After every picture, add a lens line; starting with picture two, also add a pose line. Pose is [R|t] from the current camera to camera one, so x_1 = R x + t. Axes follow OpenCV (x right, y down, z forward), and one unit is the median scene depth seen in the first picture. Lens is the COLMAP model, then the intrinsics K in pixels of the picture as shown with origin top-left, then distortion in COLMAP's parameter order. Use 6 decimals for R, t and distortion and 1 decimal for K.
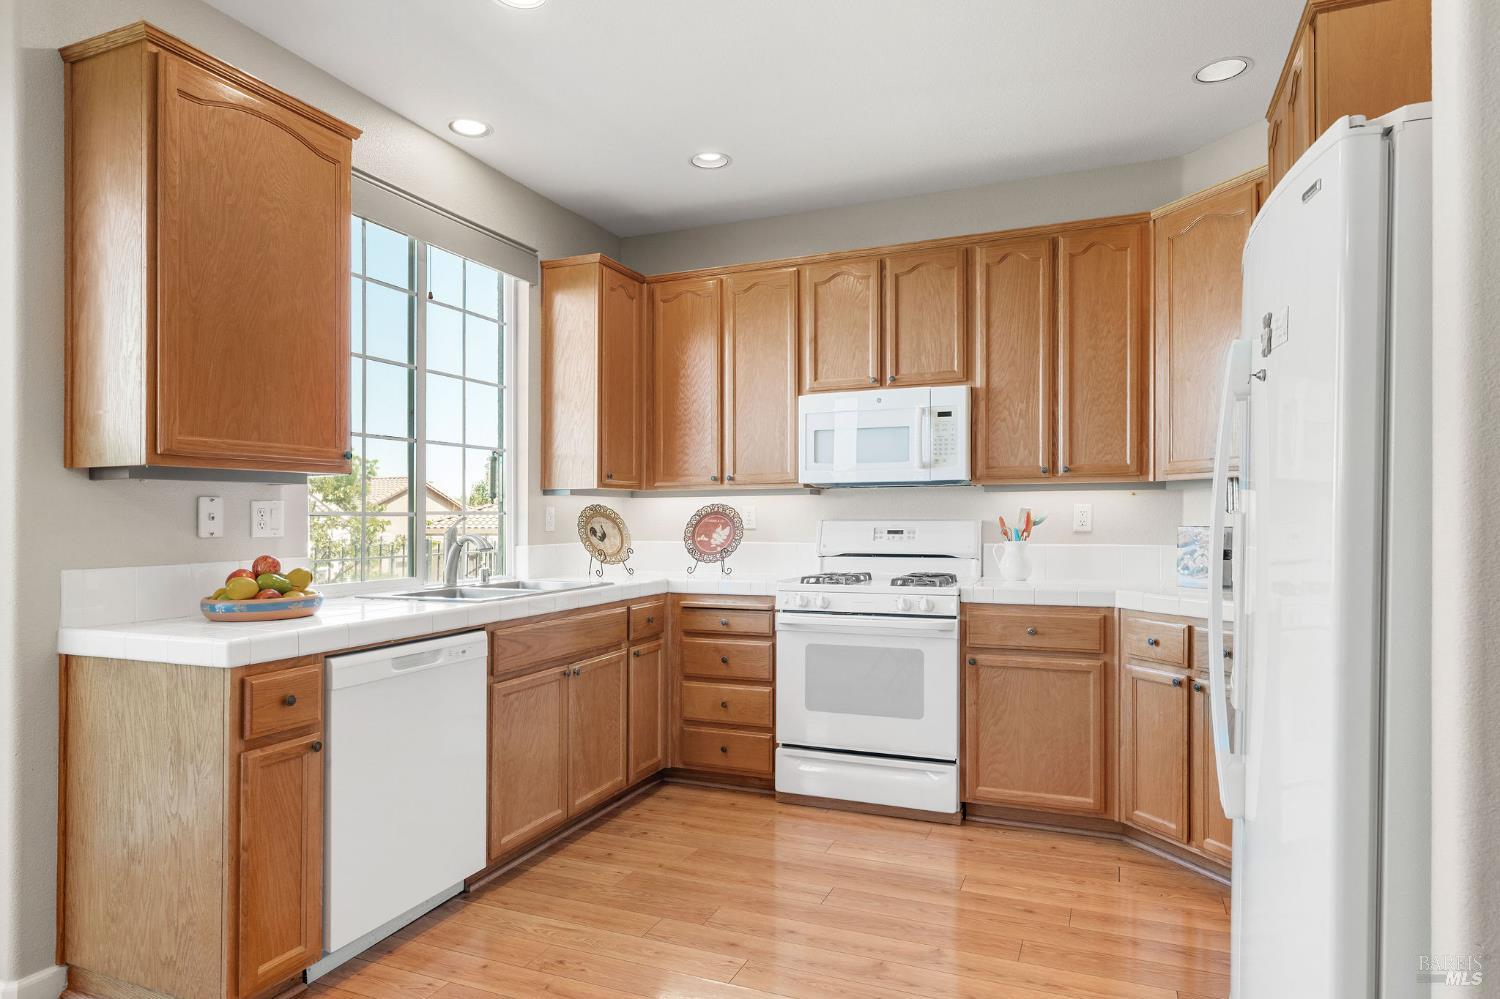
lens RADIAL K [[860.2, 0, 748.3], [0, 860.2, 521.1], [0, 0, 1]] dist [0.002402, 0.002545]
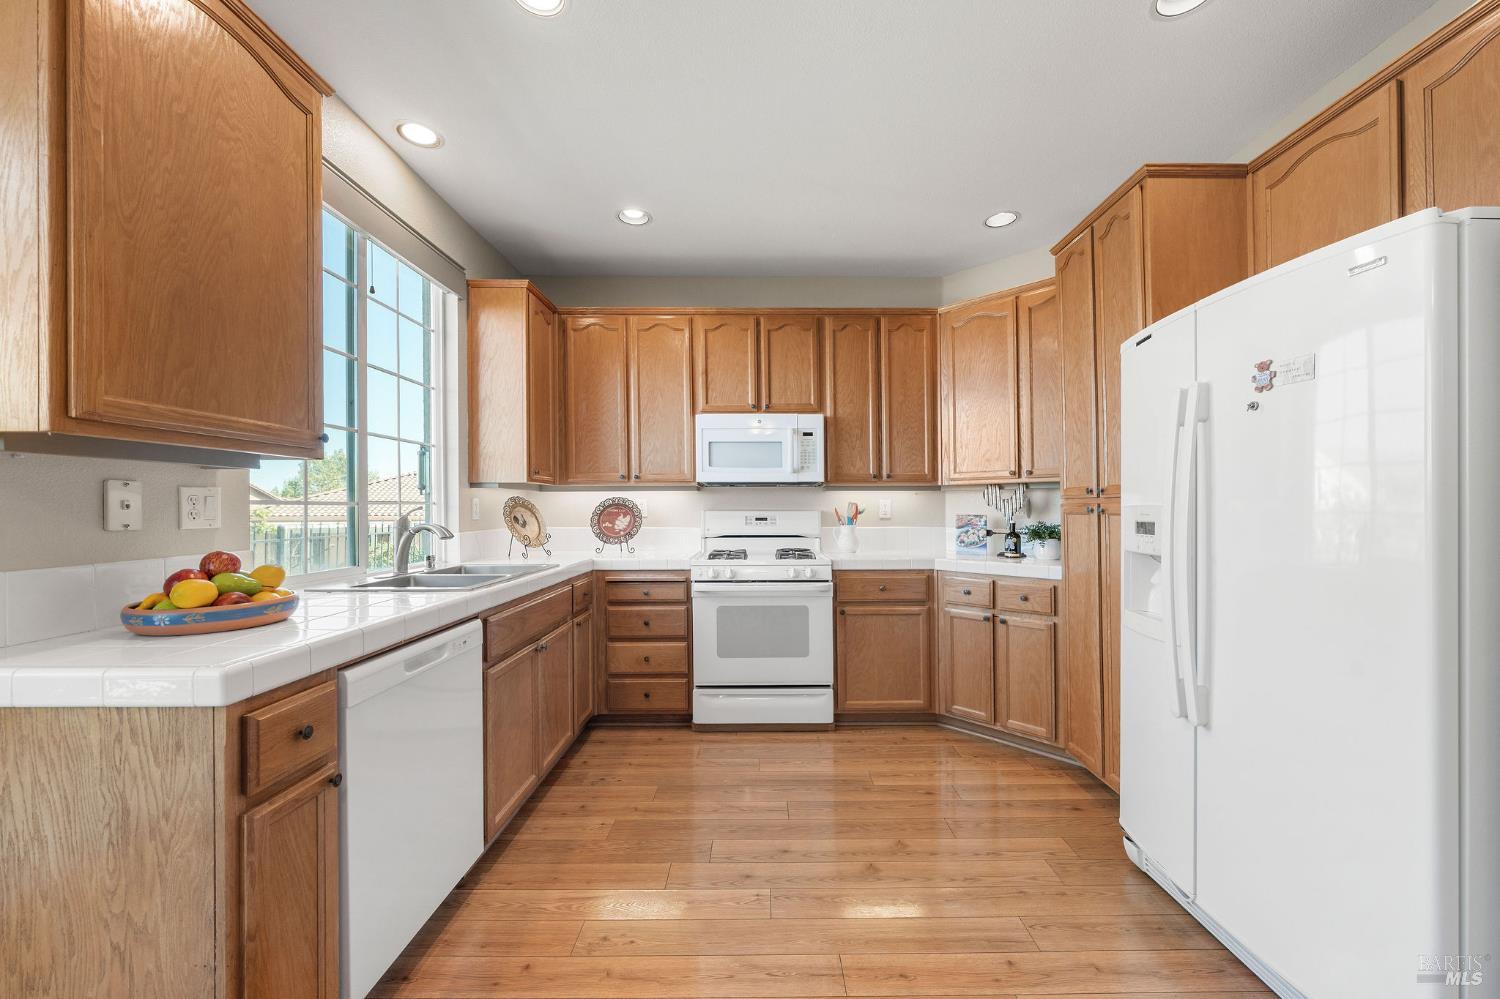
lens RADIAL K [[560.0, 0, 761.6], [0, 560.0, 513.1], [0, 0, 1]] dist [-0.003317, 0.000425]
pose [[0.920690, -0.000214, 0.390295, -0.213511], [-0.001378, 0.999992, 0.003798, -0.000025], [-0.390292, -0.004035, 0.920682, 0.218175]]
